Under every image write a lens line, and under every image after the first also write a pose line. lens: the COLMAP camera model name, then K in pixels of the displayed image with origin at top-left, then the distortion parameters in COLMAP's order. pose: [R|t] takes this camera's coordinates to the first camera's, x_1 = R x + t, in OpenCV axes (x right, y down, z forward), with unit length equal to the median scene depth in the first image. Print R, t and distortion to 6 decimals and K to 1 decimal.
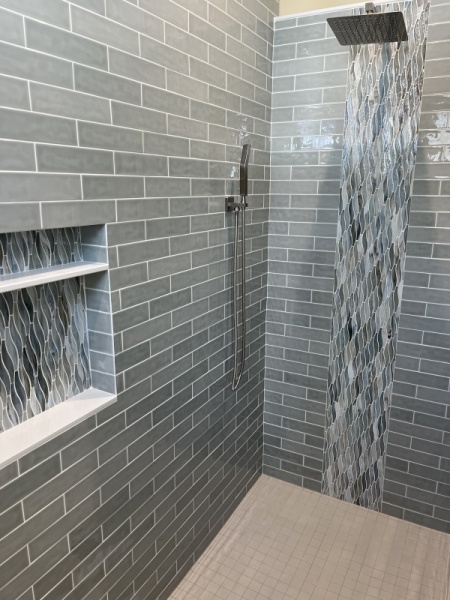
lens RADIAL K [[461.5, 0, 223.5], [0, 461.5, 301.3], [0, 0, 1]] dist [0.049711, -0.068100]
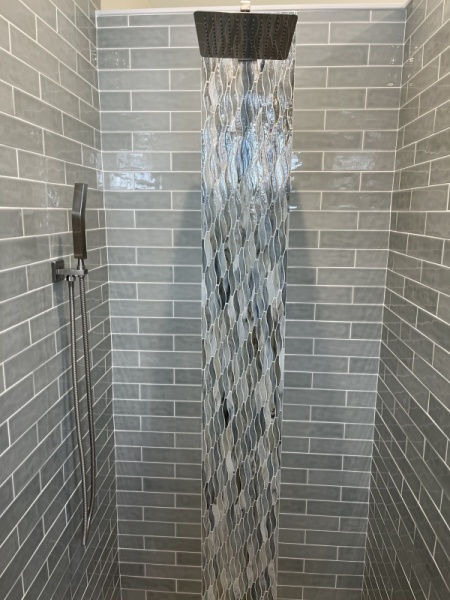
lens RADIAL K [[461.5, 0, 224.2], [0, 461.5, 300.2], [0, 0, 1]] dist [0.049711, -0.068100]
pose [[0.908824, -0.077199, 0.409975, -0.050000], [0.098478, 0.994656, -0.031008, -0.136638], [-0.405391, 0.068555, 0.911569, 0.337457]]
